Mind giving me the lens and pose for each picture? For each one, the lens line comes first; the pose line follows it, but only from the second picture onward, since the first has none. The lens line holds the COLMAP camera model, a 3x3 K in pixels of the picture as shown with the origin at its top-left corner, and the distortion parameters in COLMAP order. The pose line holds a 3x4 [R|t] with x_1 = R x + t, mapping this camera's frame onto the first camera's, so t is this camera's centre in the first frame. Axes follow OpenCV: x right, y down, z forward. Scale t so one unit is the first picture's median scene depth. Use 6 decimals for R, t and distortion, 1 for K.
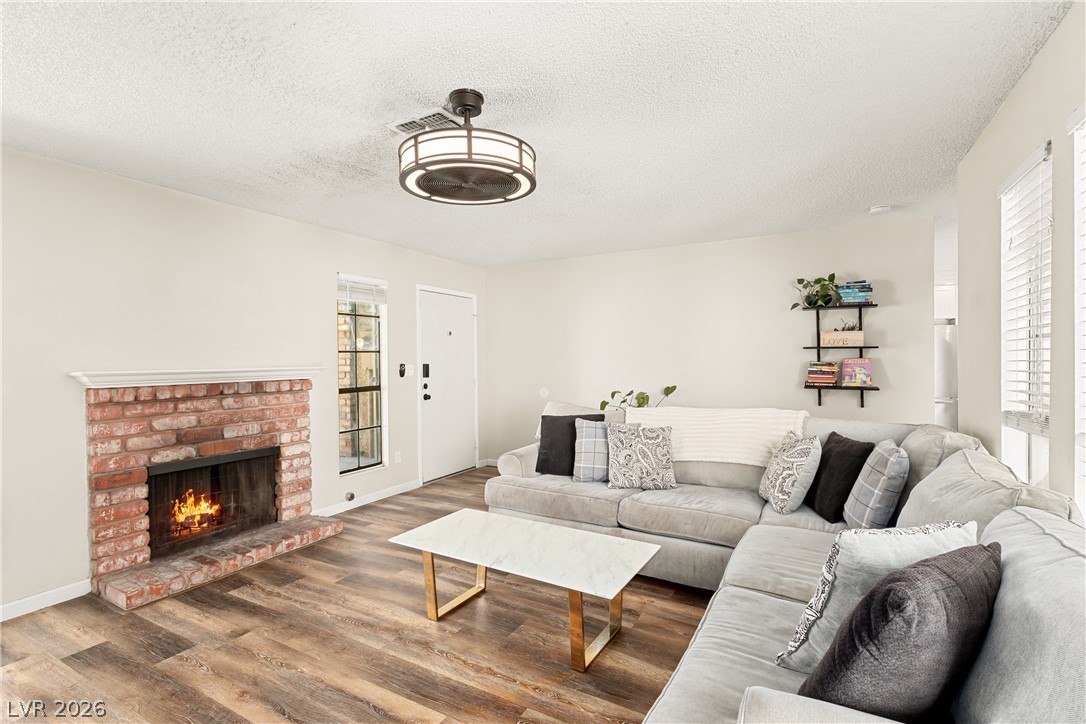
lens RADIAL K [[506.3, 0, 539.6], [0, 506.3, 366.2], [0, 0, 1]] dist [0.004438, 0.000258]
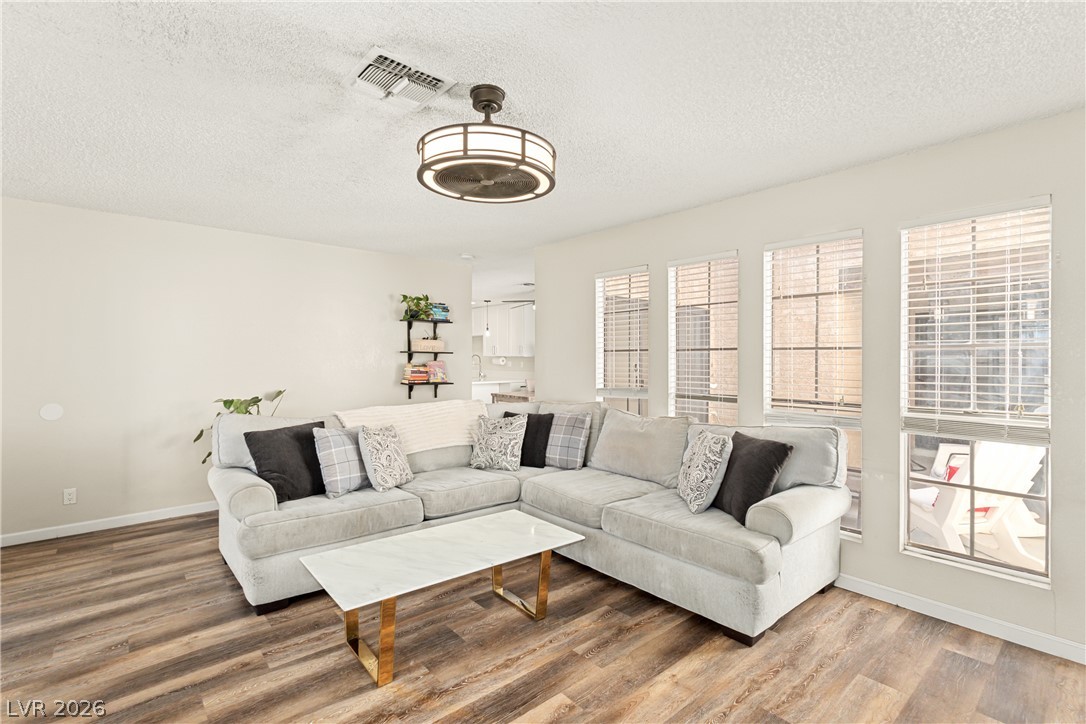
lens RADIAL K [[506.3, 0, 539.6], [0, 506.3, 366.2], [0, 0, 1]] dist [0.004438, 0.000258]
pose [[0.329956, -0.002580, 0.943993, -0.674302], [0.005140, 0.999986, 0.000936, -0.001907], [-0.943982, 0.004543, 0.329965, 0.381666]]
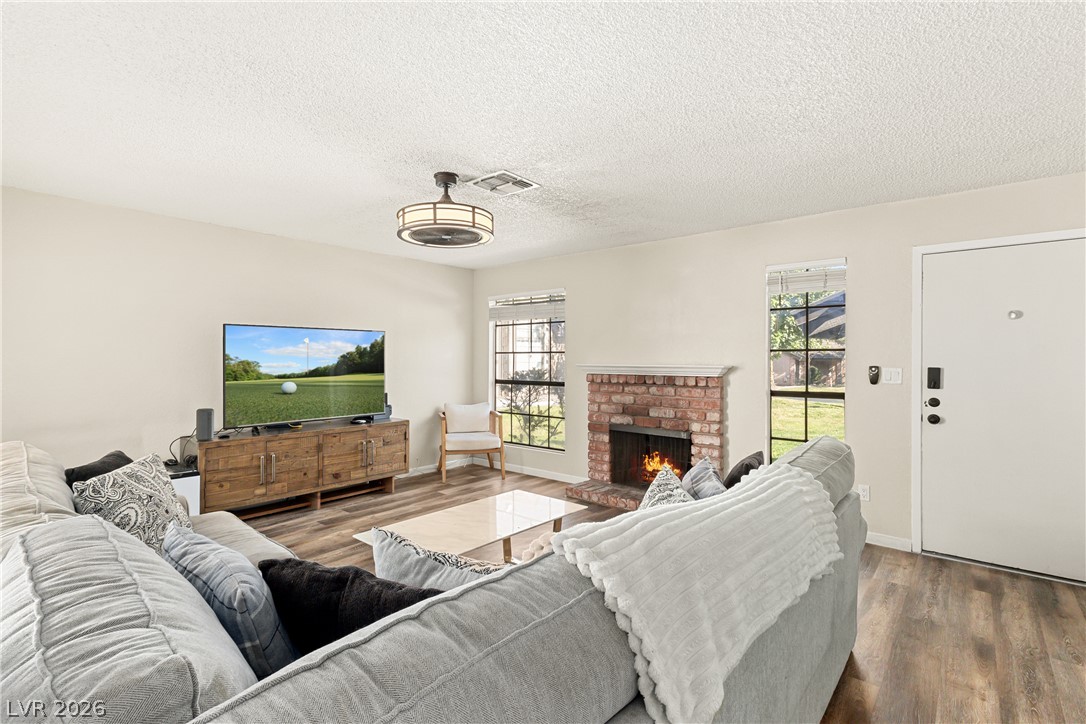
lens RADIAL K [[506.3, 0, 539.6], [0, 506.3, 366.2], [0, 0, 1]] dist [0.004438, 0.000258]
pose [[-0.181375, 0.021816, -0.983172, 0.792469], [-0.018246, 0.999507, 0.025544, -0.021546], [0.983245, 0.022572, -0.180888, 0.993736]]
